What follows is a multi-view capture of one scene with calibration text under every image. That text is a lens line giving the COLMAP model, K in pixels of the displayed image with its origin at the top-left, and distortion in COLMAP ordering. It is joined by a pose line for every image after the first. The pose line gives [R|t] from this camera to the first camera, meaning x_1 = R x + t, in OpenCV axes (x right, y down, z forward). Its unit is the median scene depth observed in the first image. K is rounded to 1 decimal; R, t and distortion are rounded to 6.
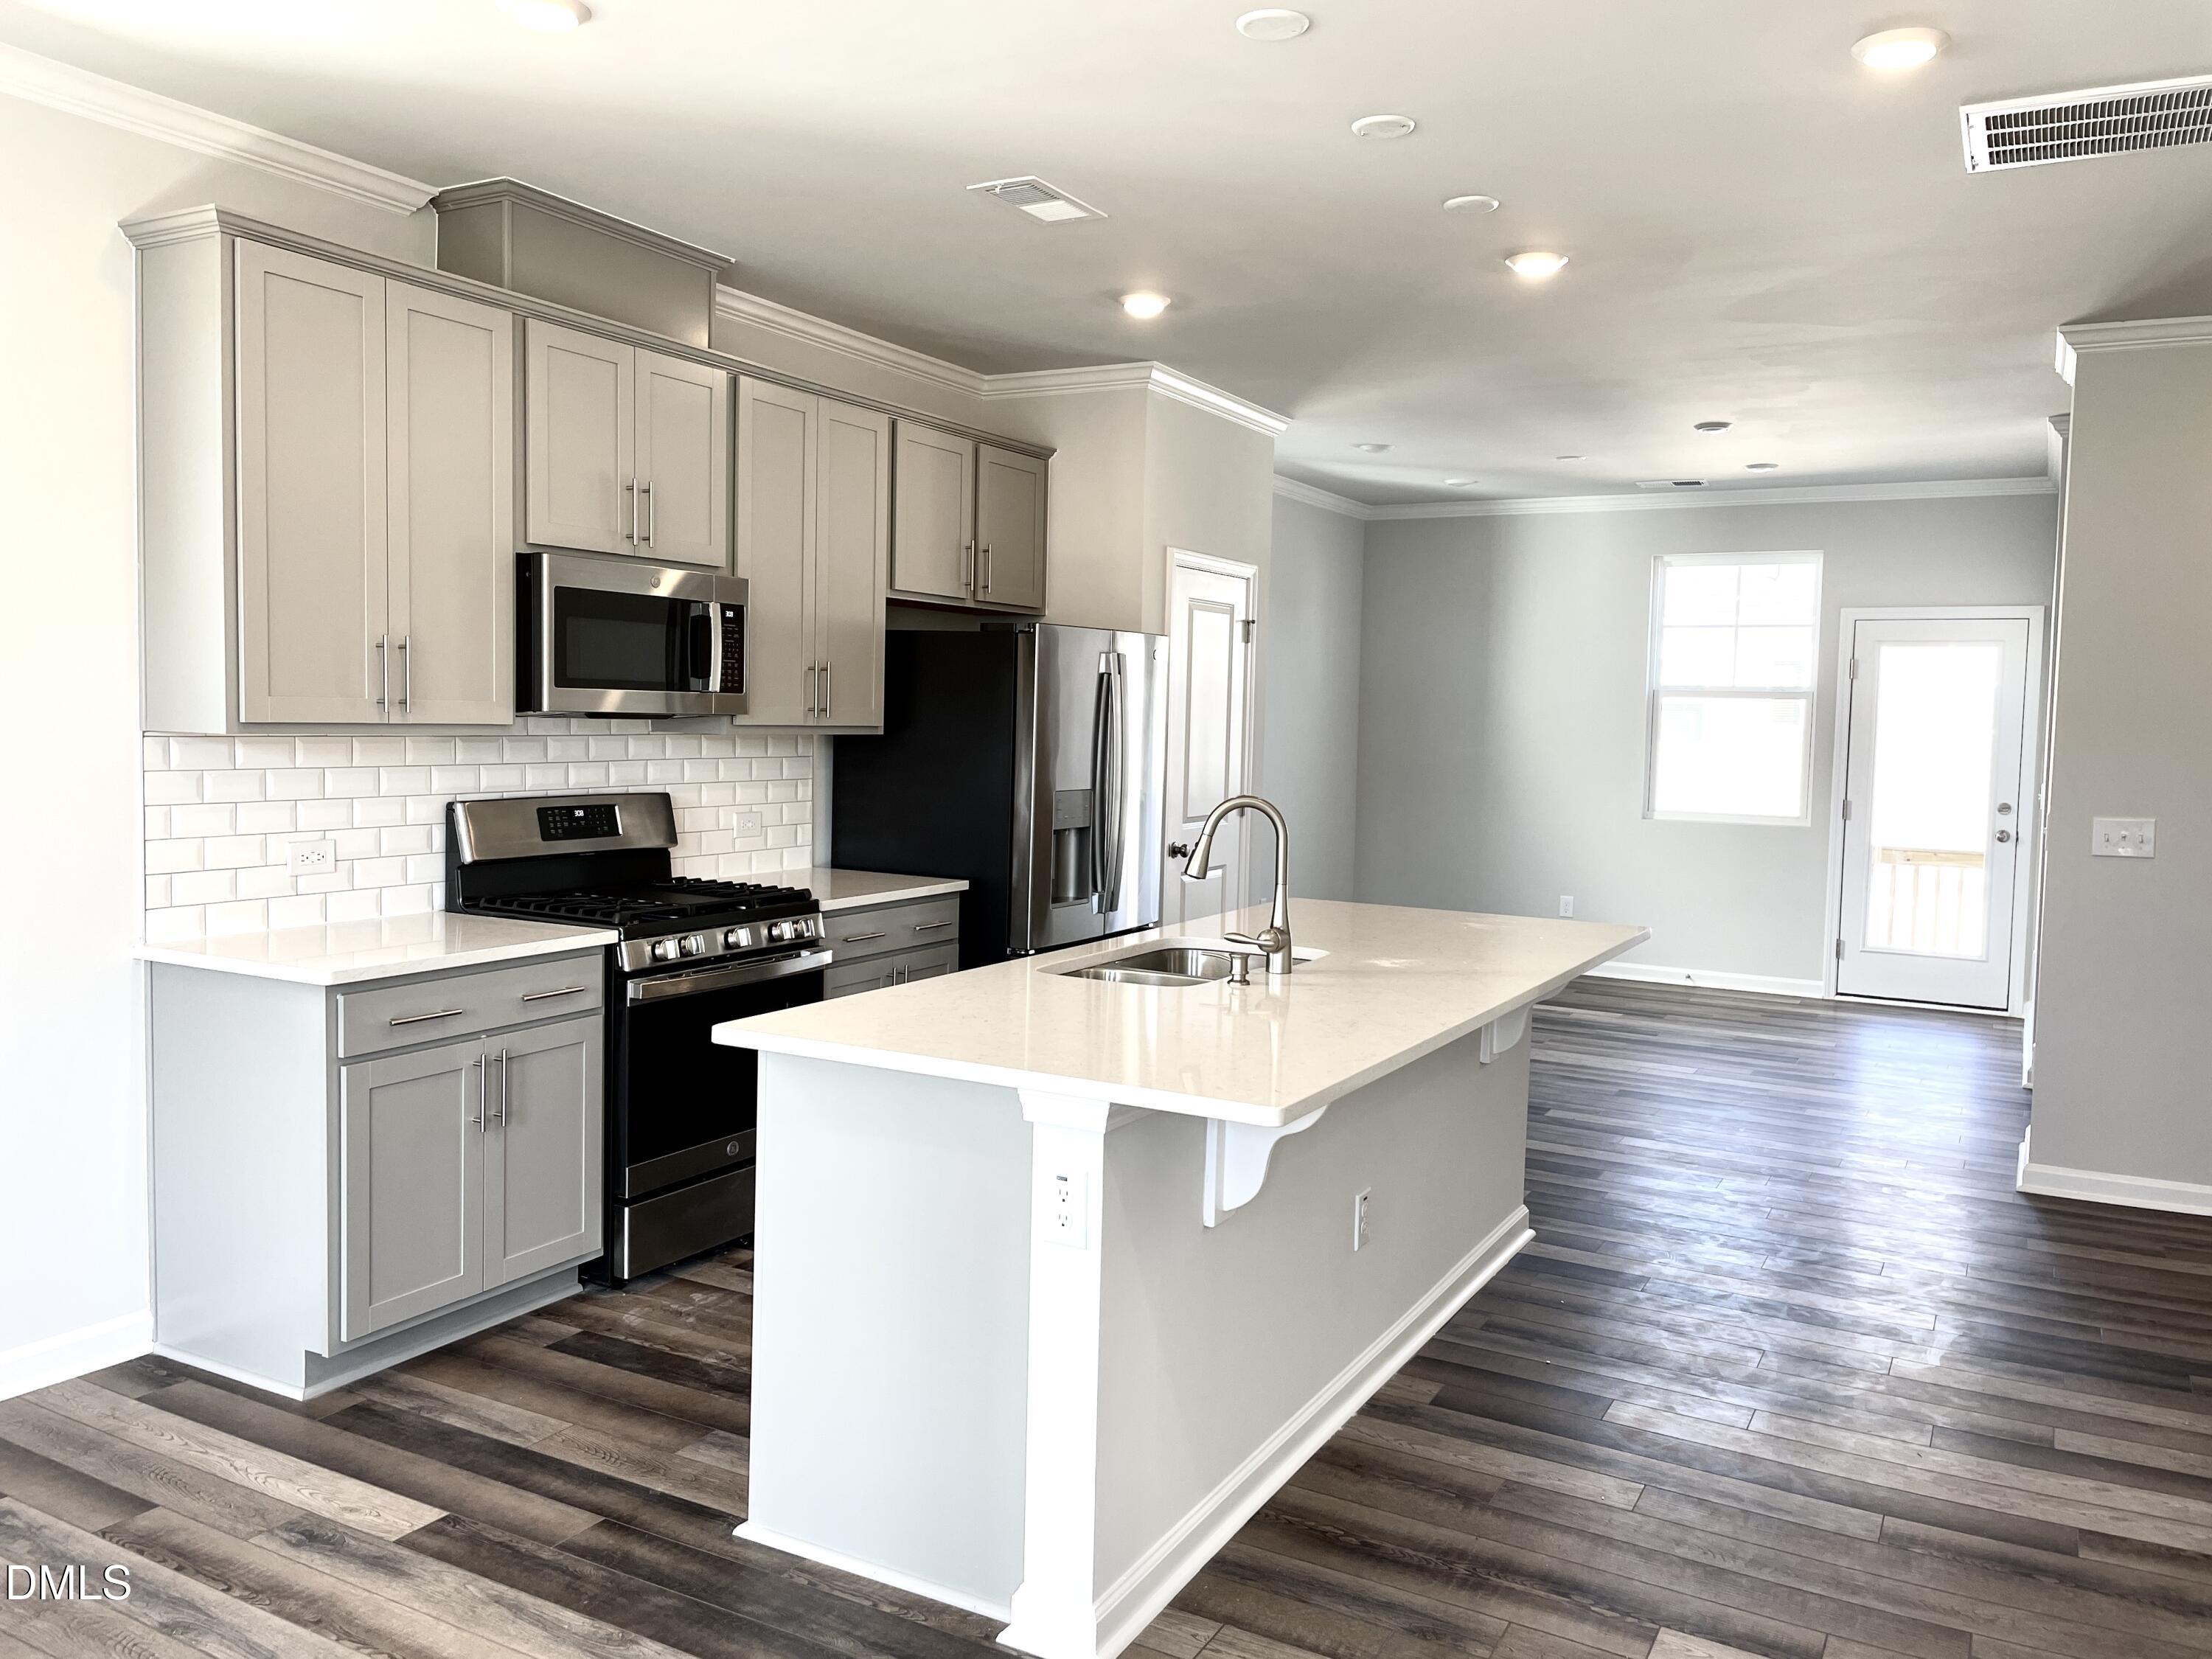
lens RADIAL K [[1736.8, 0, 1113.5], [0, 1736.8, 821.7], [0, 0, 1]] dist [0.084539, -0.008155]
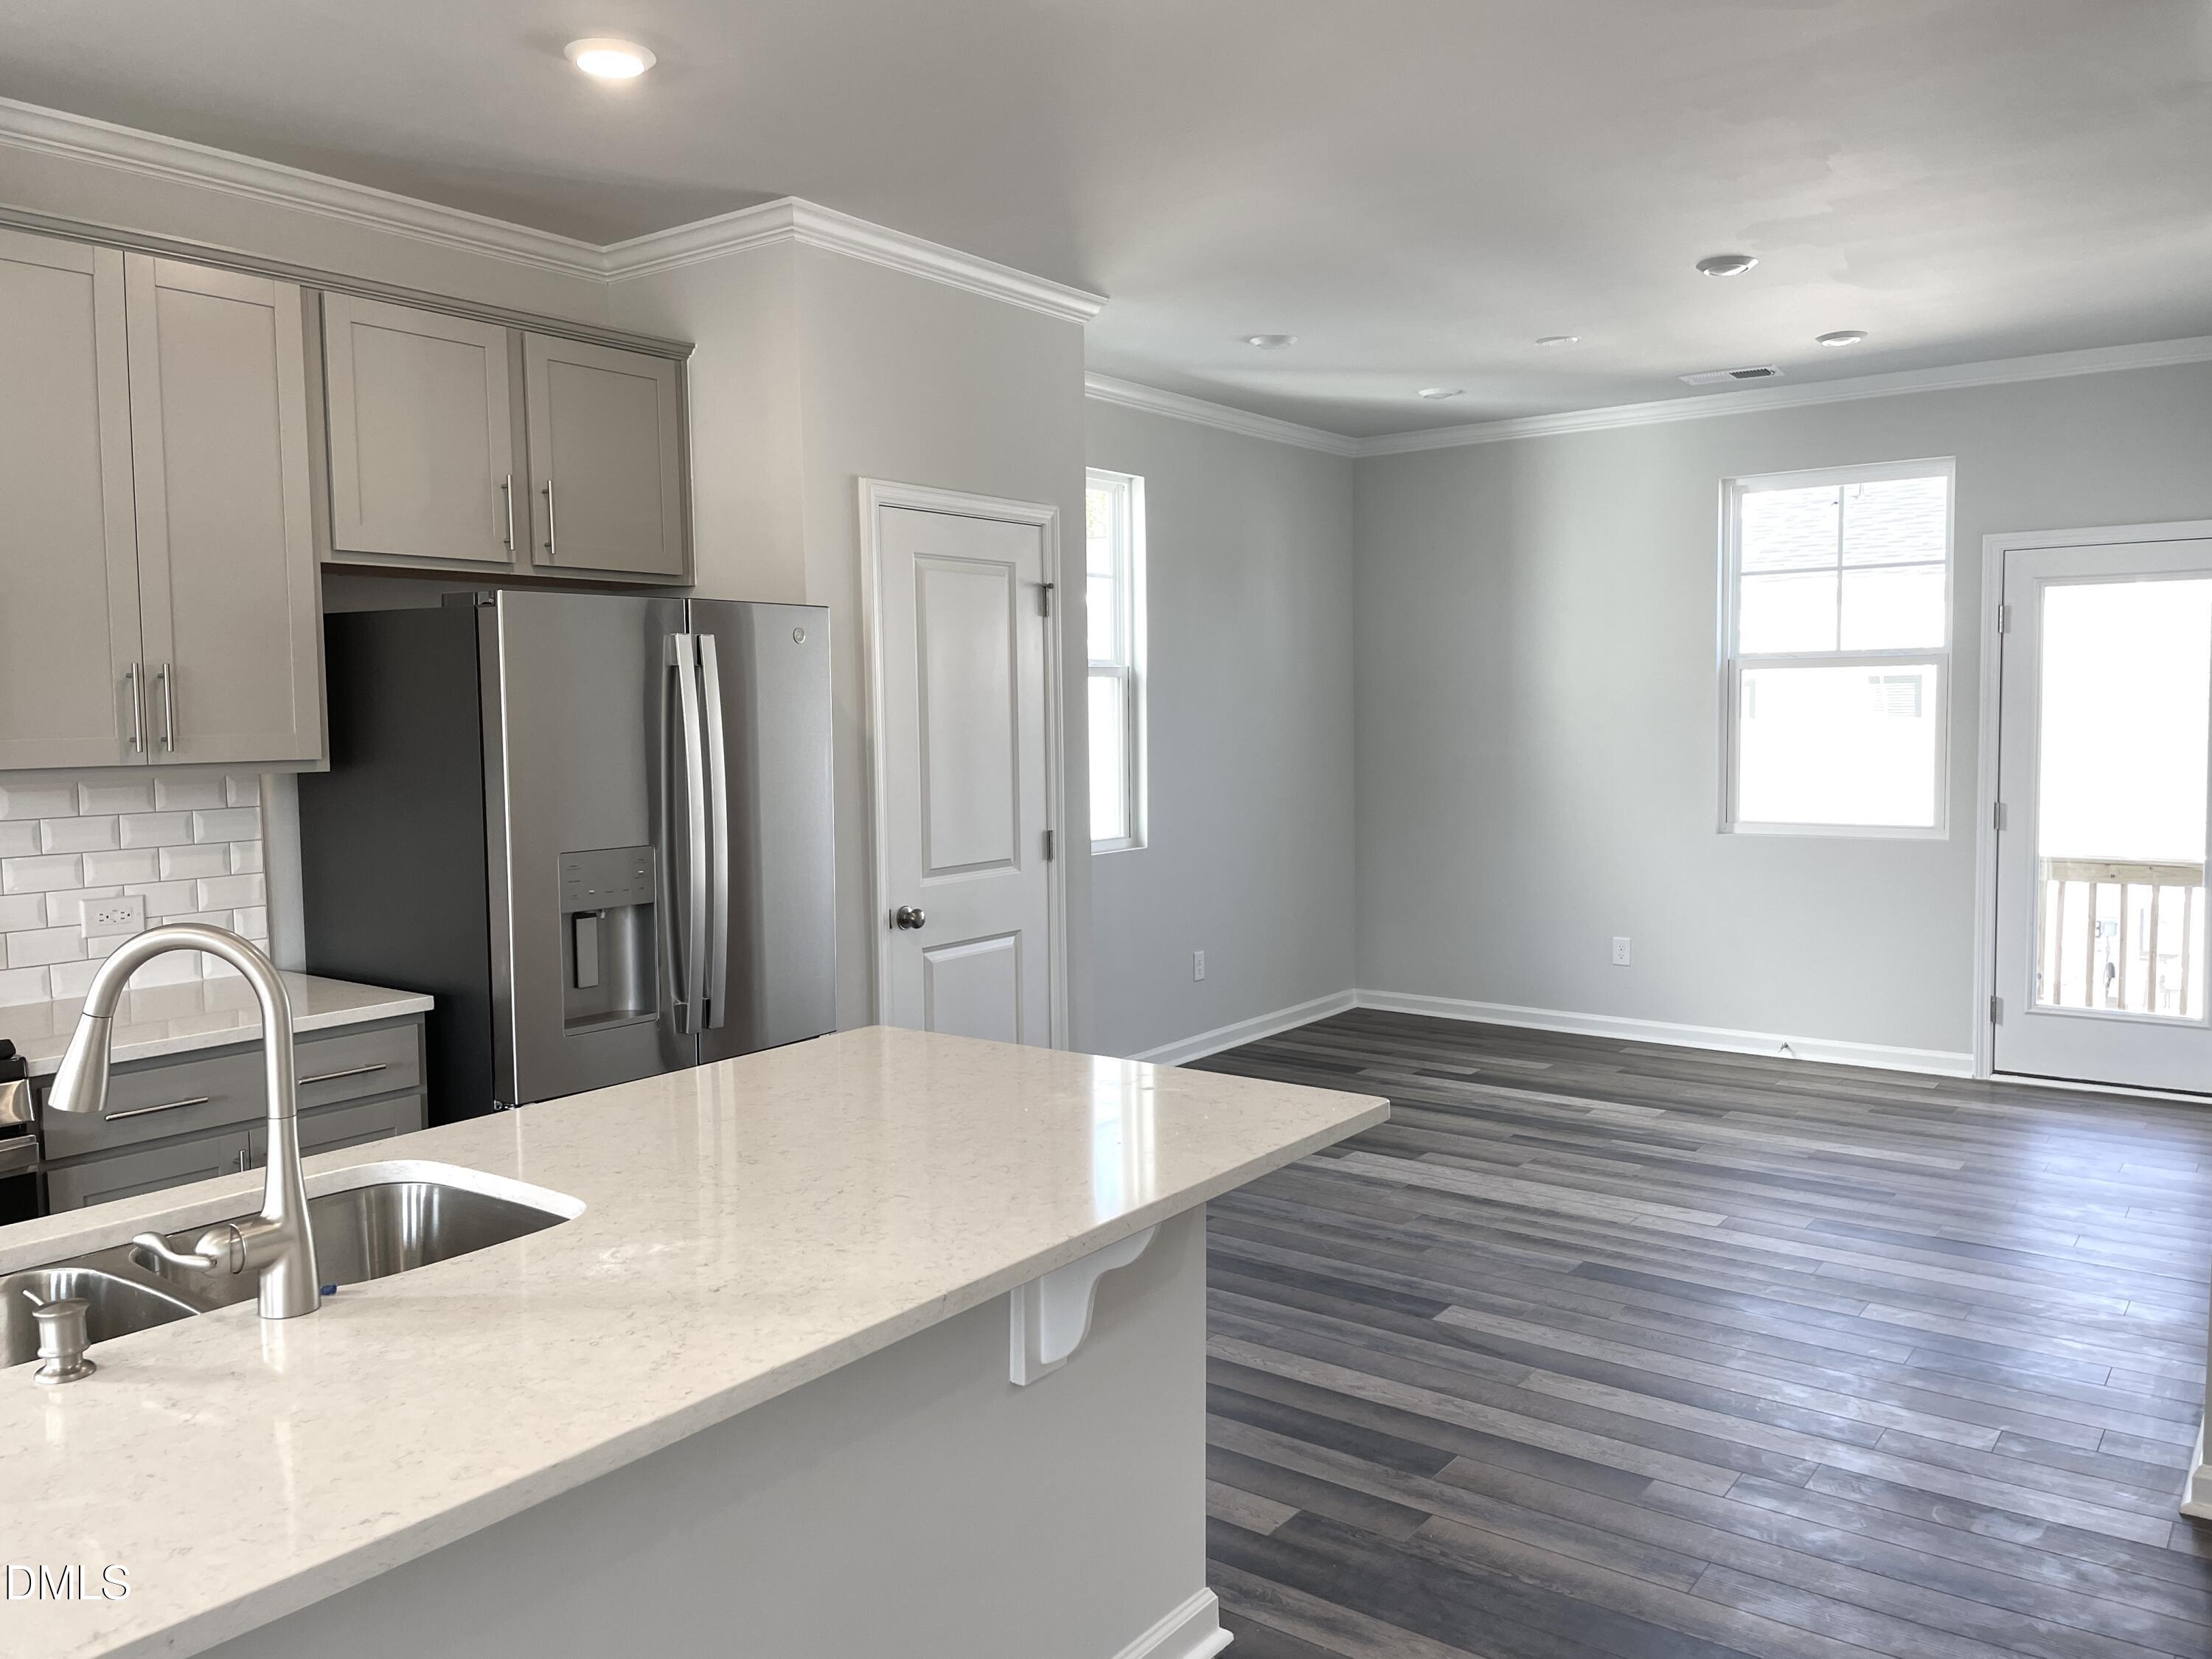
lens RADIAL K [[1710.5, 0, 1106.0], [0, 1710.5, 829.5], [0, 0, 1]] dist [0.080286, -0.064175]
pose [[0.989032, -0.027297, -0.145155, 0.197464], [0.028134, 0.999597, 0.003715, -0.017546], [0.144995, -0.007759, 0.989402, 0.307755]]
